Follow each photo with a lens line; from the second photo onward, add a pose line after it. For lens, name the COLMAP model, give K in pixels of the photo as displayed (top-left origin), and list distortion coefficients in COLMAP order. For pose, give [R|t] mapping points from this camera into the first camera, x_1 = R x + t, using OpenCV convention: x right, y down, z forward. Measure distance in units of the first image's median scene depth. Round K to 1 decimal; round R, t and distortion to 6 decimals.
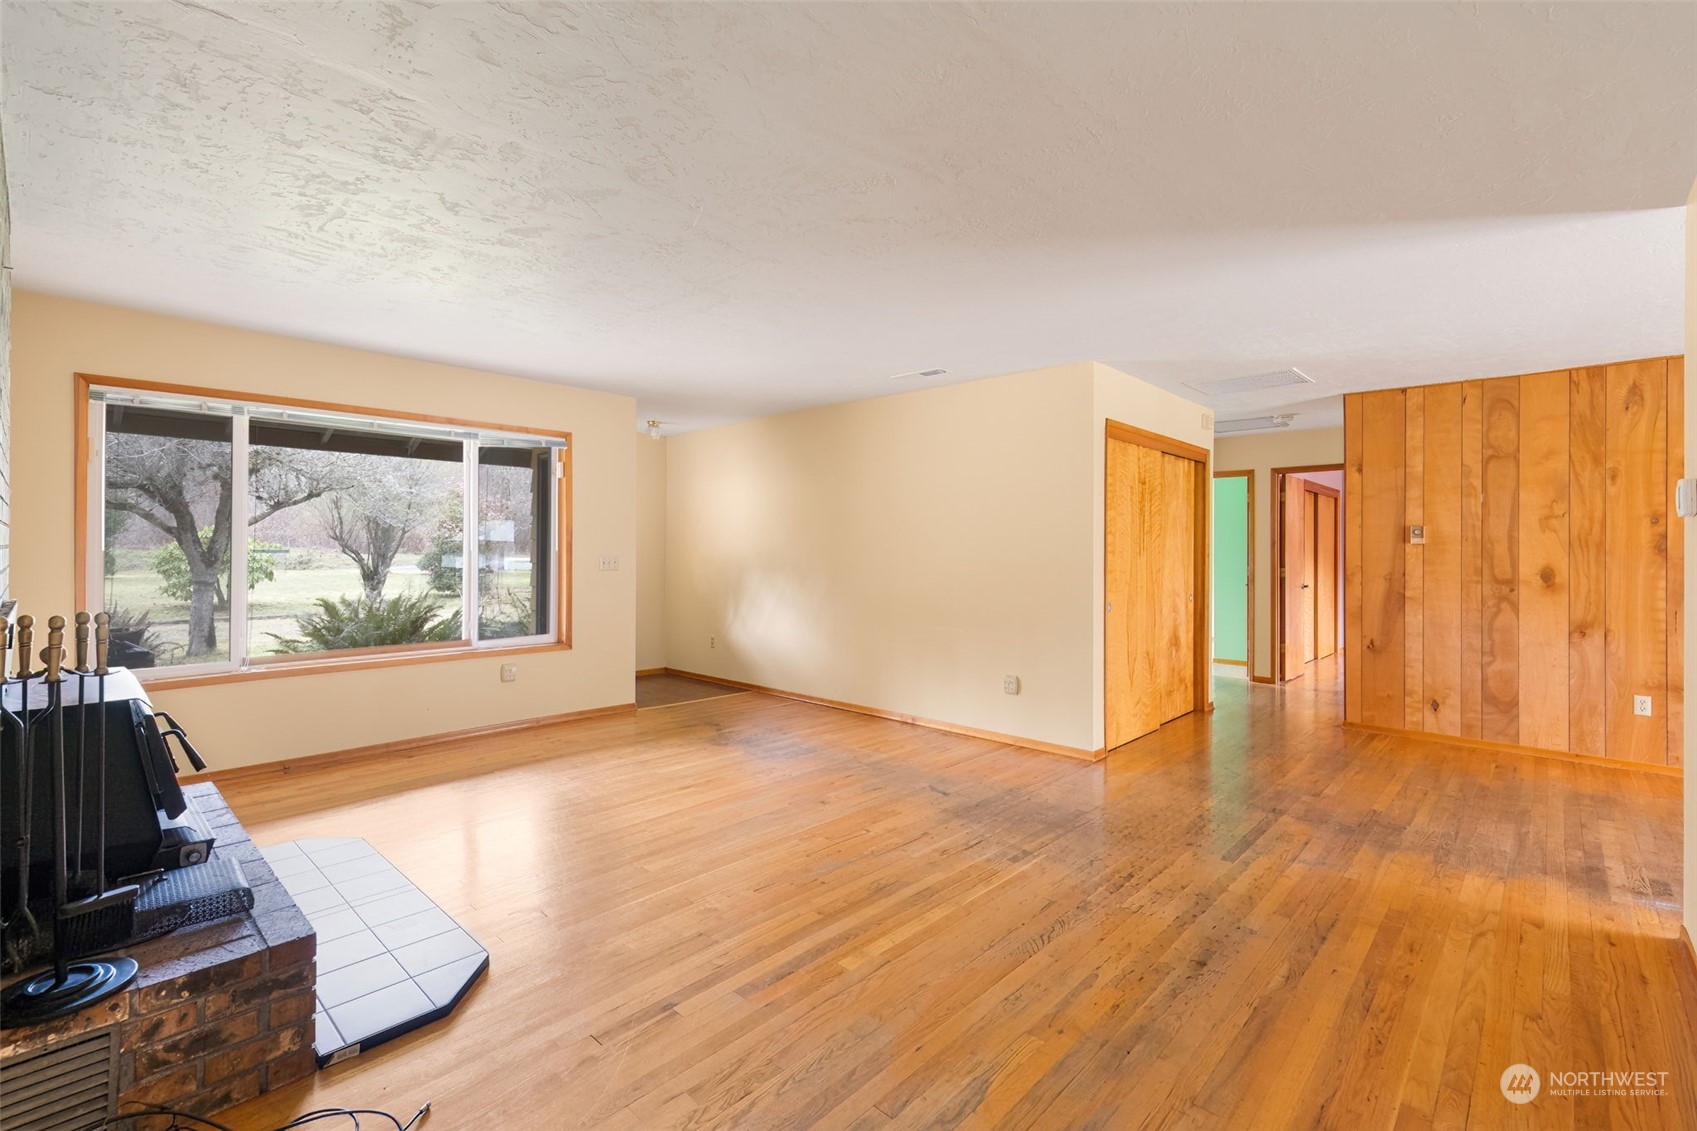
lens RADIAL K [[749.0, 0, 852.0], [0, 749.0, 553.9], [0, 0, 1]] dist [0.007391, -0.000550]
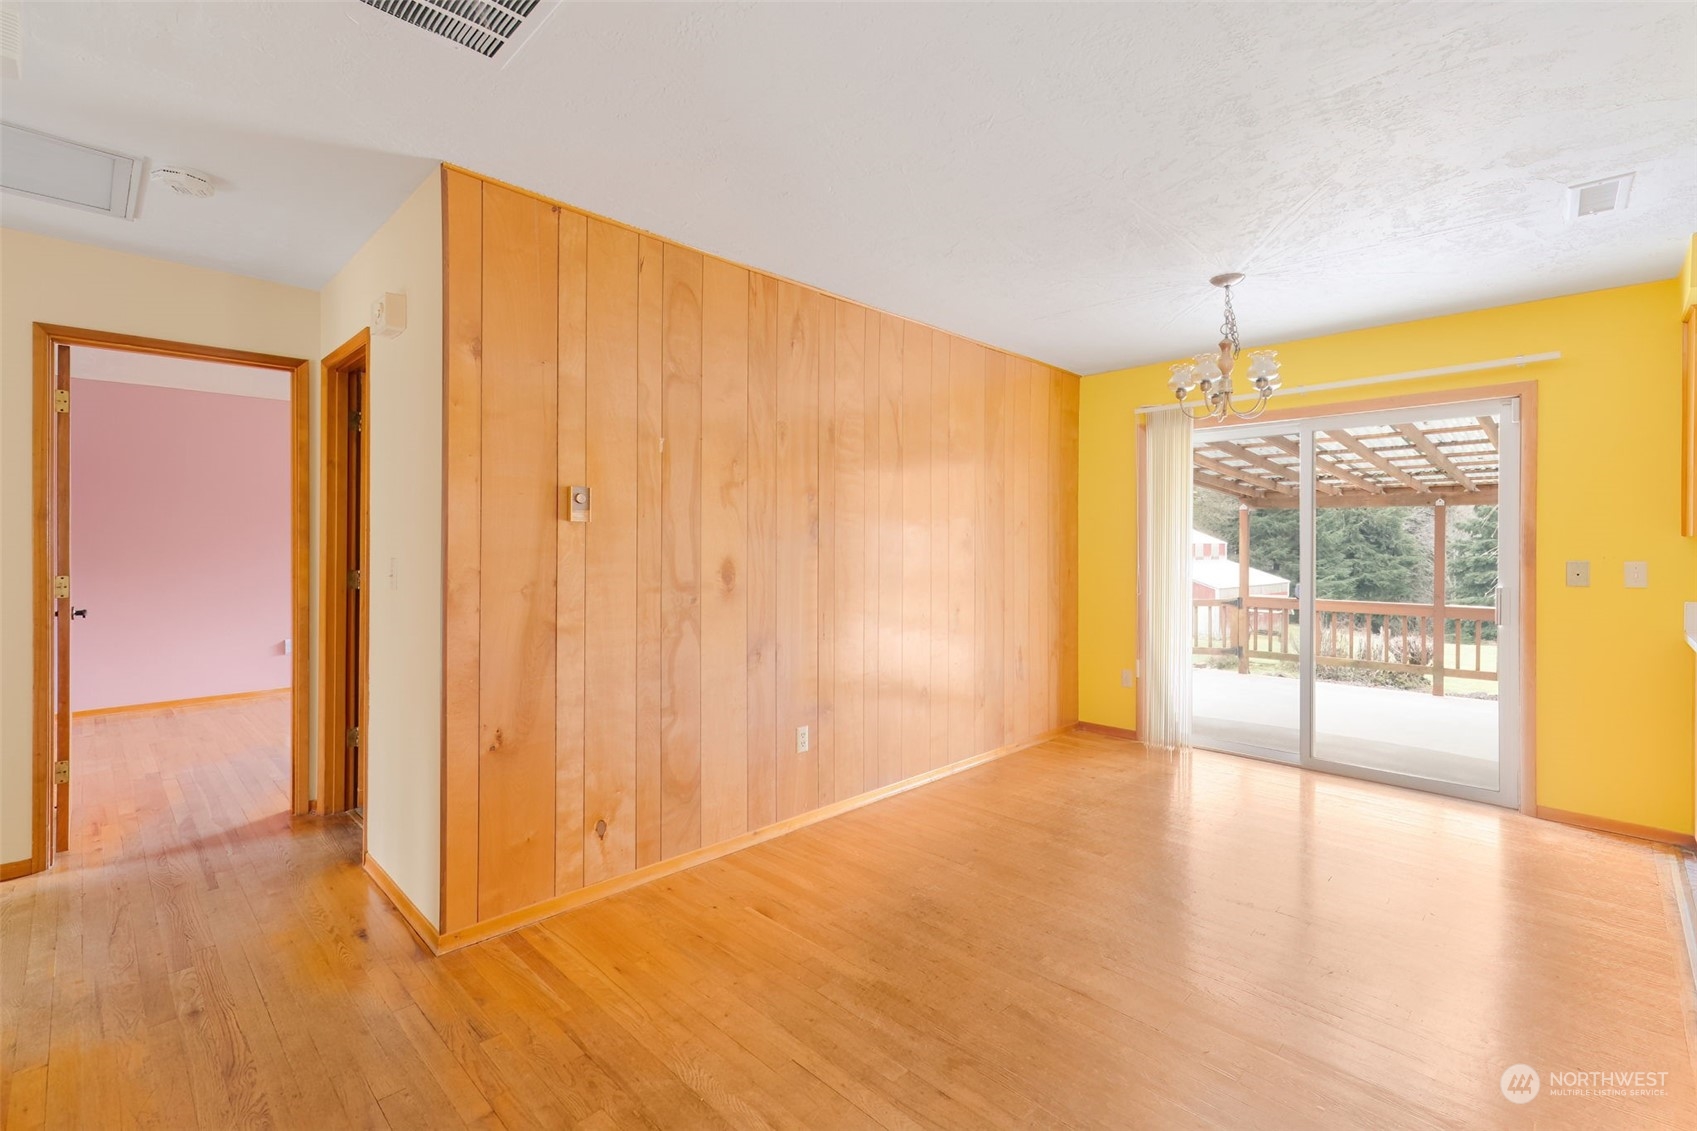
lens RADIAL K [[749.0, 0, 853.2], [0, 749.0, 541.8], [0, 0, 1]] dist [0.007391, -0.000550]
pose [[0.026605, -0.006621, 0.999624, 0.280069], [-0.000023, 0.999978, 0.006624, -0.003415], [-0.999646, -0.000199, 0.026604, 0.890319]]
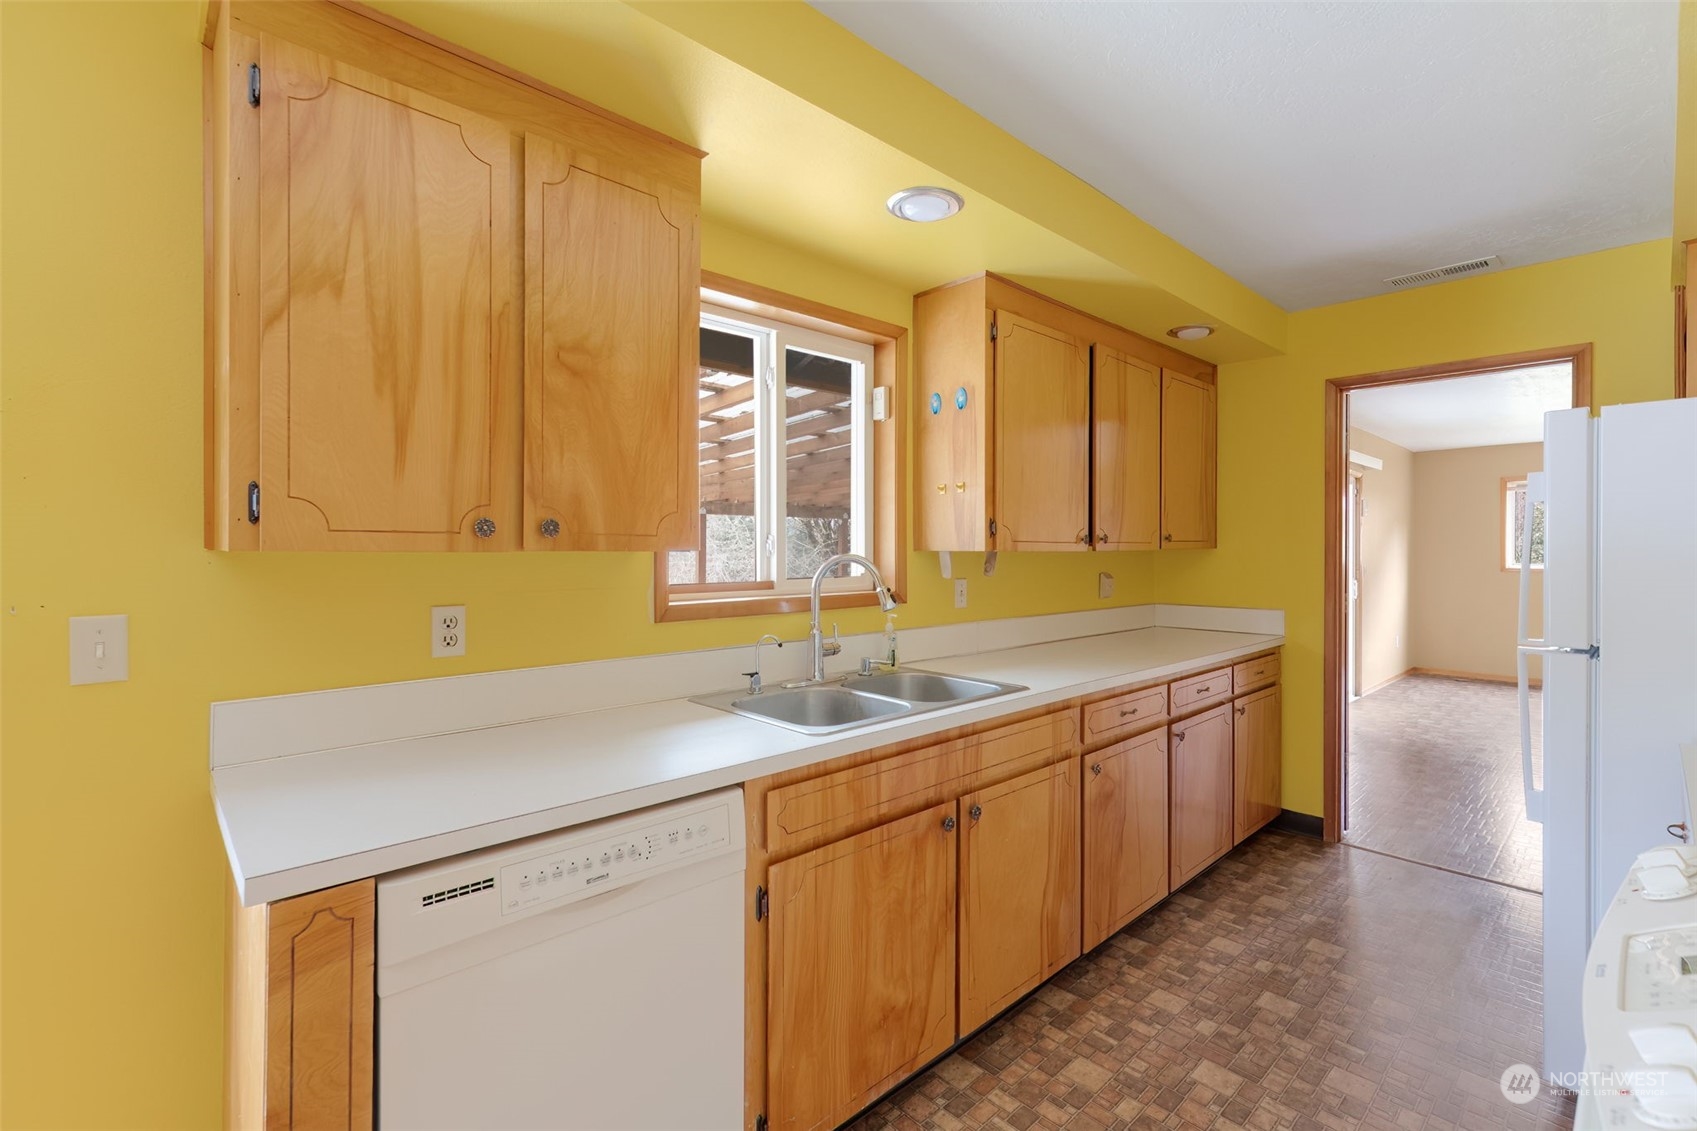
lens RADIAL K [[749.0, 0, 849.6], [0, 749.0, 556.8], [0, 0, 1]] dist [0.007391, -0.000550]
pose [[-0.997738, -0.011409, 0.066248, 0.724350], [-0.010668, 0.999877, 0.011530, -0.007024], [-0.066371, 0.010798, -0.997737, 0.423327]]
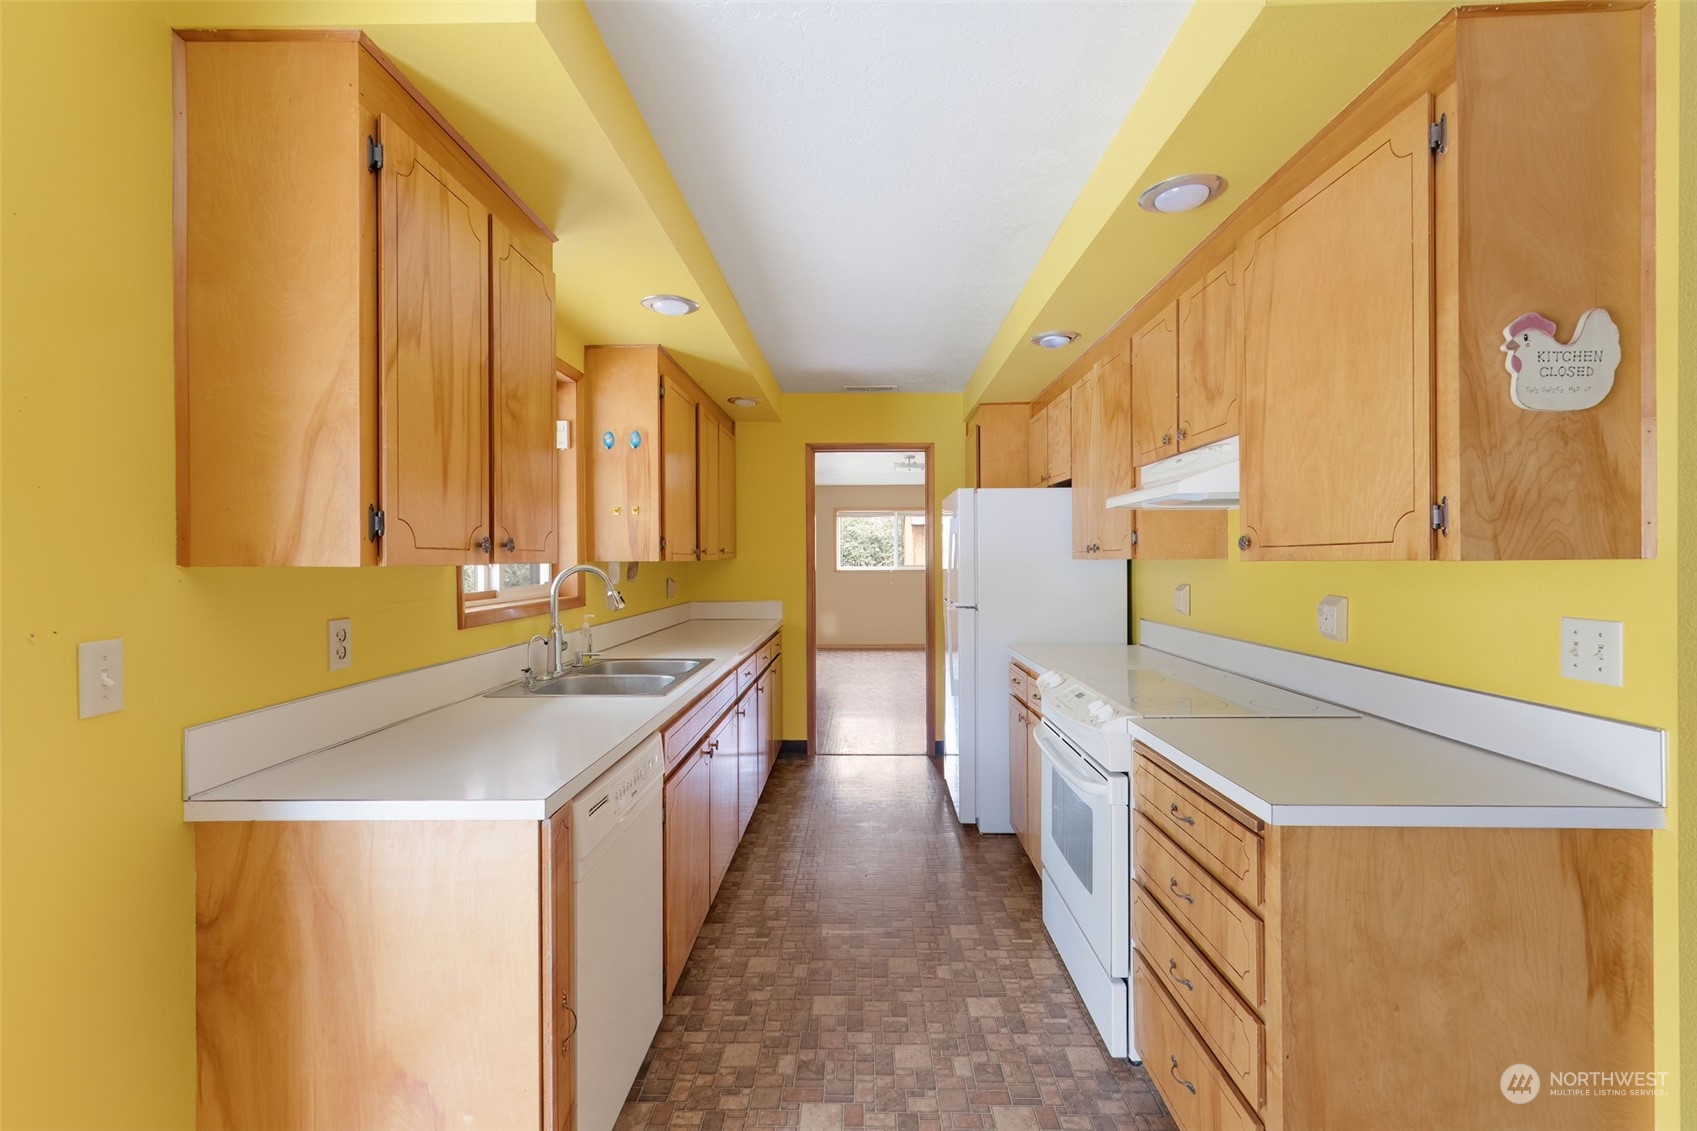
lens RADIAL K [[774.7, 0, 845.6], [0, 774.7, 554.7], [0, 0, 1]] dist [0.007994, 0.000790]
pose [[-0.742920, -0.008080, -0.669332, 1.007941], [-0.002782, 0.999956, -0.008984, -0.006015], [0.669375, -0.004812, -0.742909, 0.524180]]
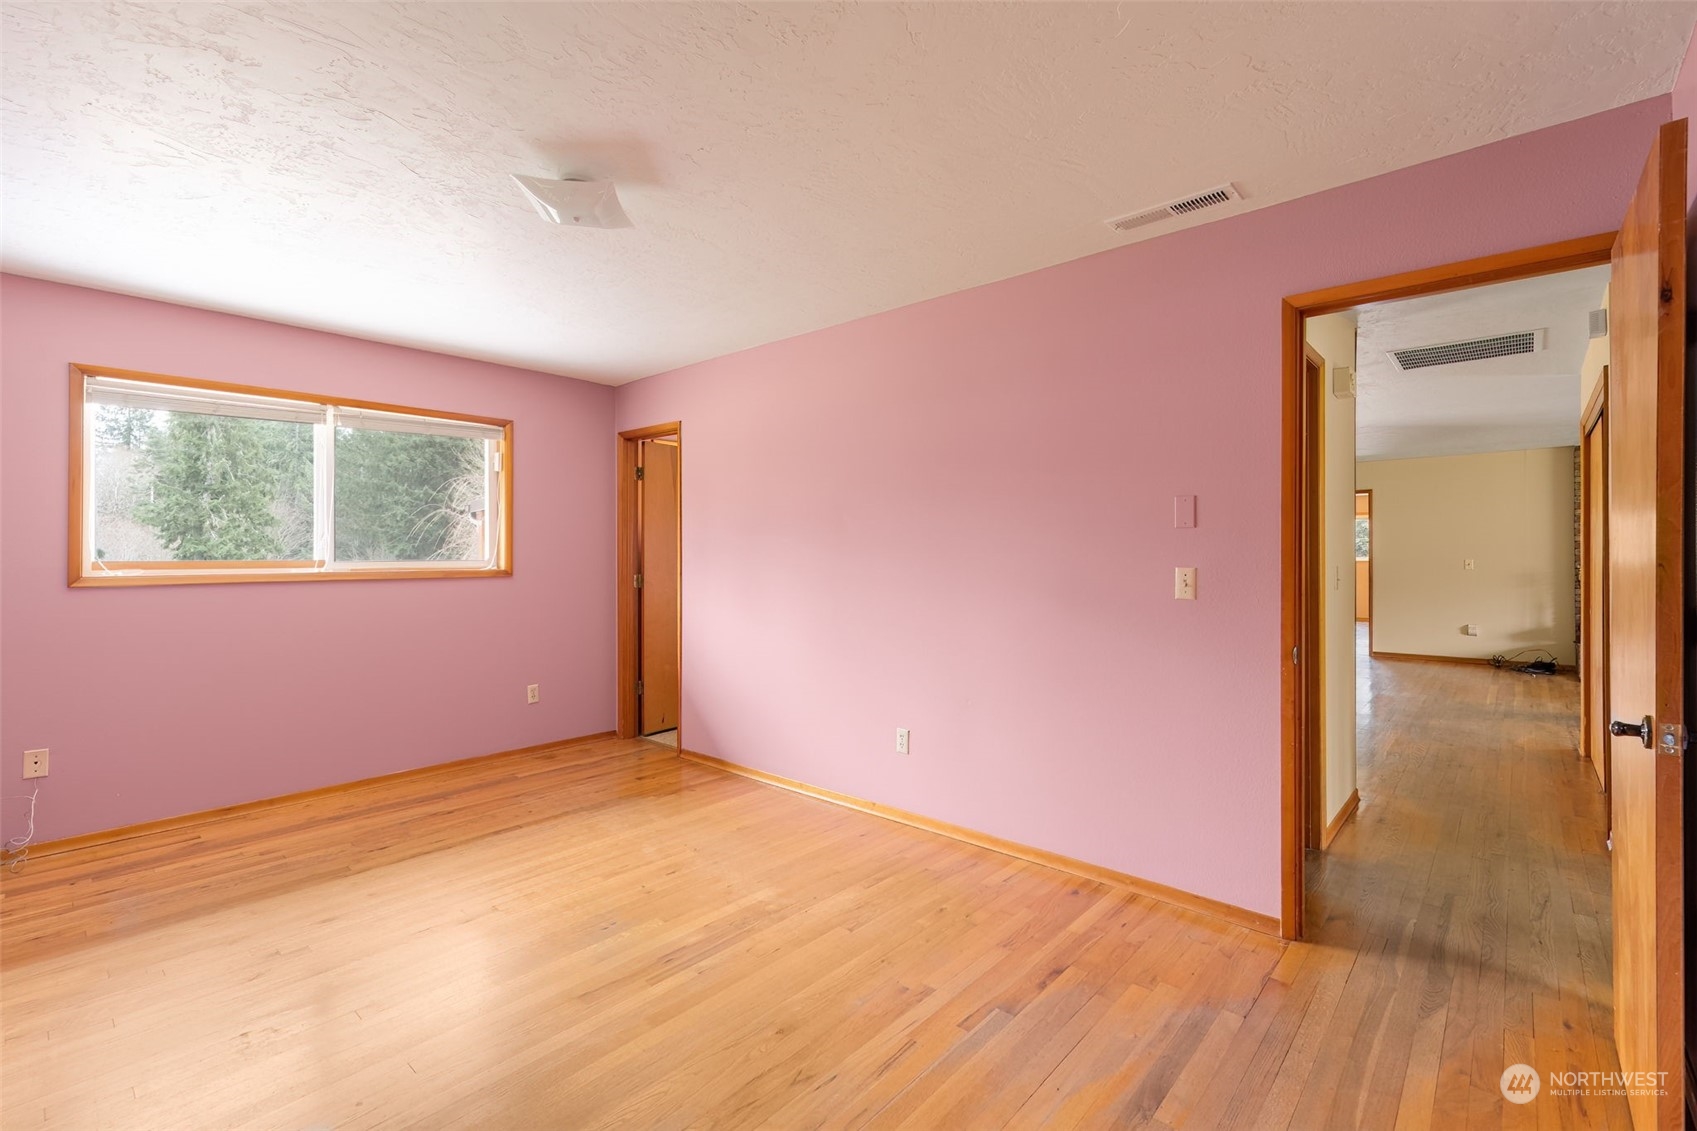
lens RADIAL K [[749.0, 0, 850.2], [0, 749.0, 552.5], [0, 0, 1]] dist [0.007391, -0.000550]
pose [[-0.999692, -0.008302, -0.023399, 1.358033], [-0.008306, 0.999966, 0.000049, 0.005080], [0.023397, 0.000243, -0.999726, 2.004390]]
